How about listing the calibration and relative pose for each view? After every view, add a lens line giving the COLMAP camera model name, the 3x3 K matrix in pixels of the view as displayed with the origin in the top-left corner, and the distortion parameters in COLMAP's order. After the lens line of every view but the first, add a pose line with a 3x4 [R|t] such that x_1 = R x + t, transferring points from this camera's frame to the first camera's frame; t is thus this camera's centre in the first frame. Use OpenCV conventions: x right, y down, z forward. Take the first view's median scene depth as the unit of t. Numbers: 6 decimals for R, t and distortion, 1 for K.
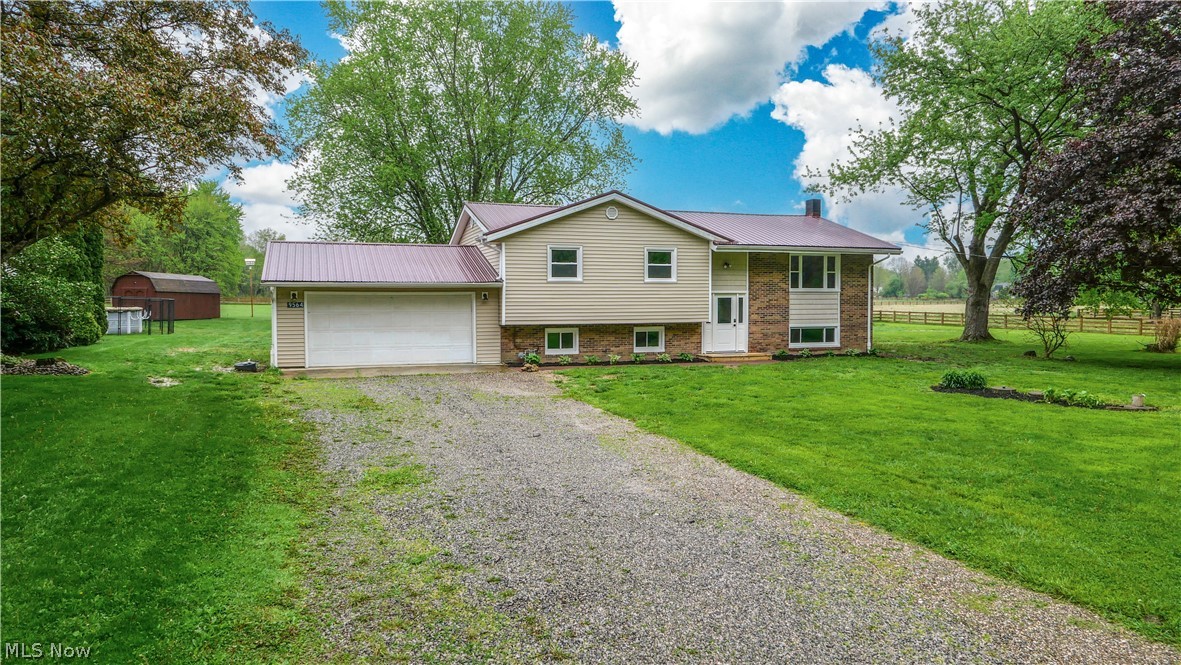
lens RADIAL K [[824.0, 0, 590.5], [0, 824.0, 365.8], [0, 0, 1]] dist [-0.110251, -0.000028]
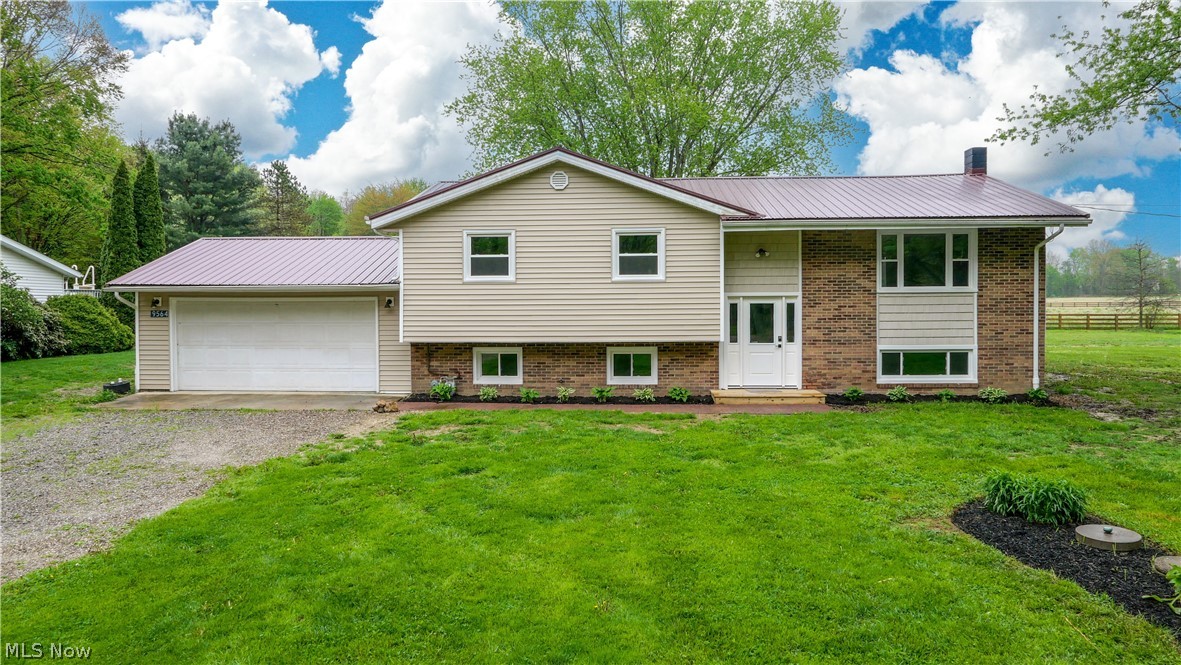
lens RADIAL K [[804.0, 0, 590.5], [0, 804.0, 332.5], [0, 0, 1]] dist [-0.036076, 0.000001]
pose [[0.920679, 0.013146, -0.390100, 0.293092], [-0.027804, 0.999103, -0.031952, -0.036797], [0.389330, 0.040264, 0.920218, 0.374834]]
